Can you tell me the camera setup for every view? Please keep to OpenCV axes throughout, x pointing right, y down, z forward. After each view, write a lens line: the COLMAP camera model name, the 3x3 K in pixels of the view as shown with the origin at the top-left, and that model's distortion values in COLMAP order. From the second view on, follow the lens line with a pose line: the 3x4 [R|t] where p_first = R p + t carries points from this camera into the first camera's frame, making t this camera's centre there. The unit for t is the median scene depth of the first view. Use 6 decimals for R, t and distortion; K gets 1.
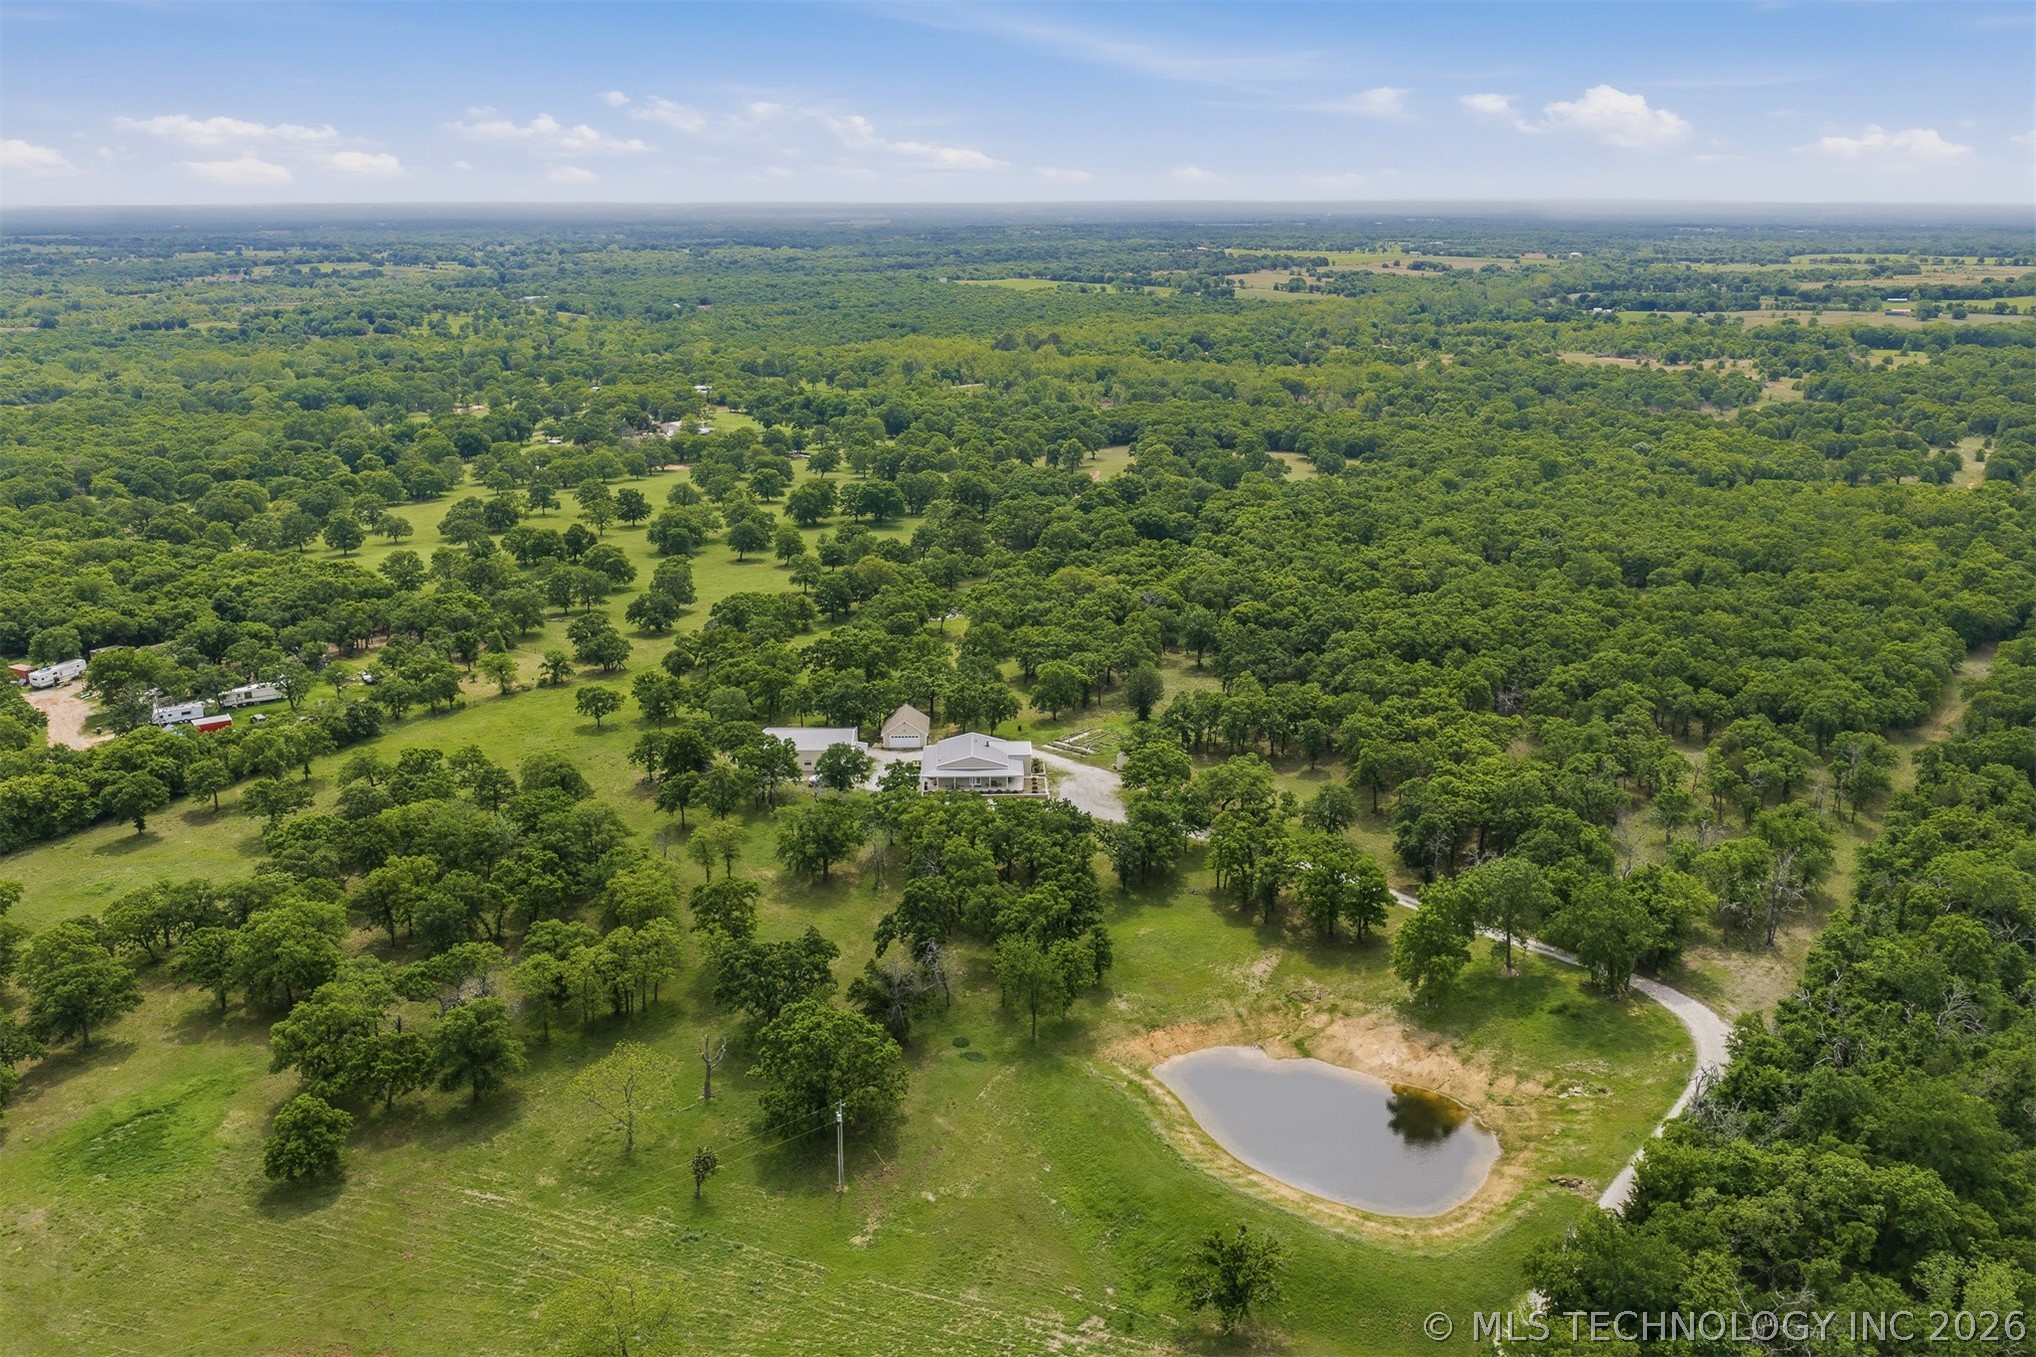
lens RADIAL K [[1684.7, 0, 1028.3], [0, 1684.7, 678.9], [0, 0, 1]] dist [0.006771, -0.008704]
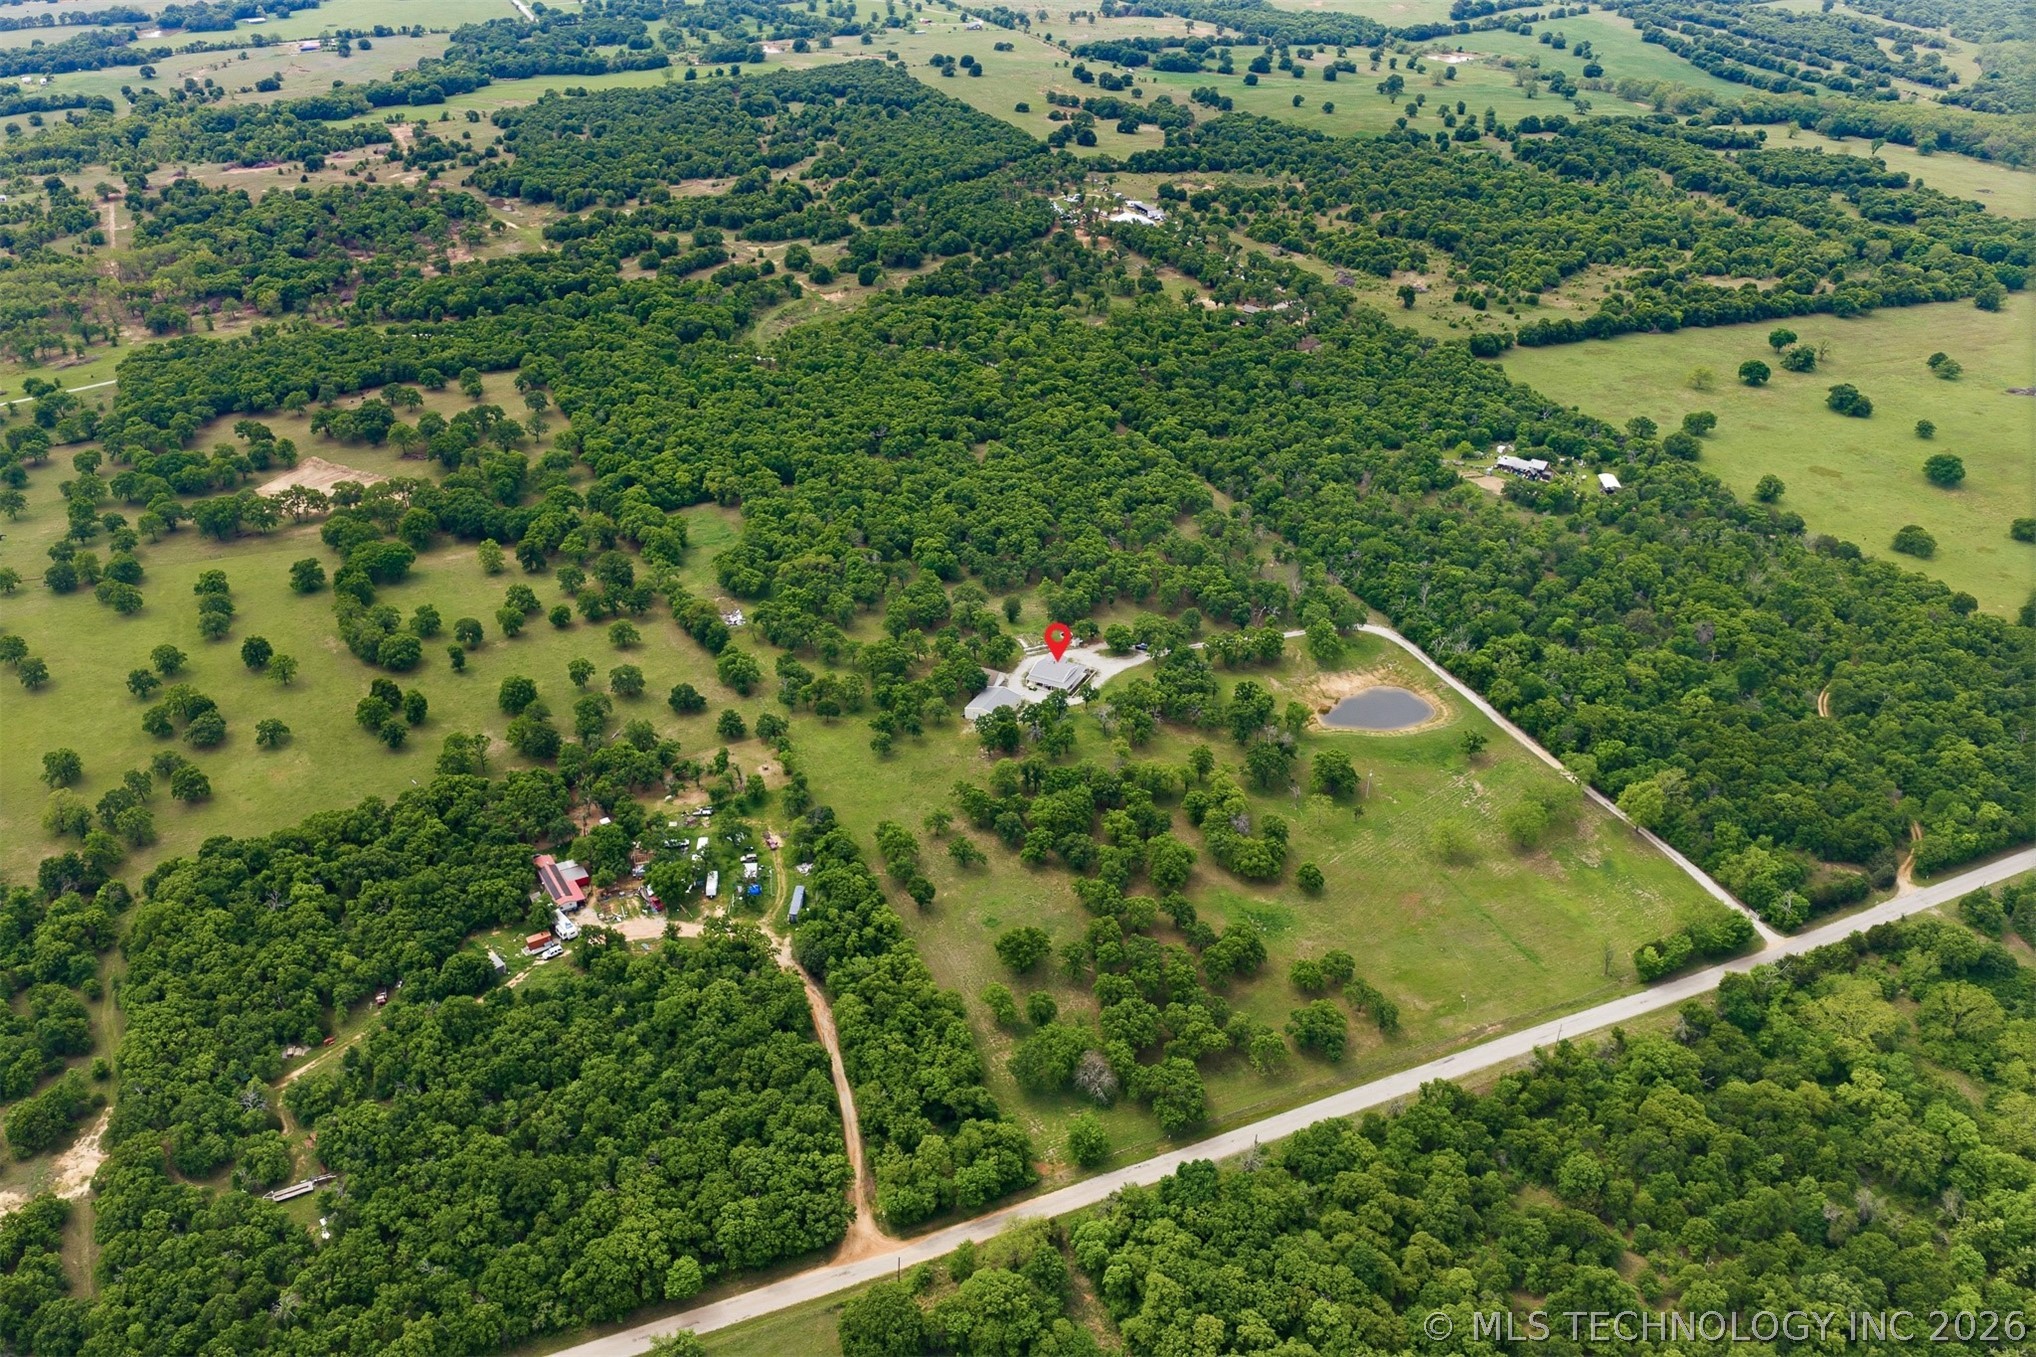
lens RADIAL K [[1694.5, 0, 1022.0], [0, 1694.5, 666.6], [0, 0, 1]] dist [0.007944, -0.017964]
pose [[0.472984, -0.433035, 0.767311, -2.098243], [0.240323, 0.901270, 0.360495, -0.912995], [-0.847662, 0.013894, 0.530355, -0.057071]]
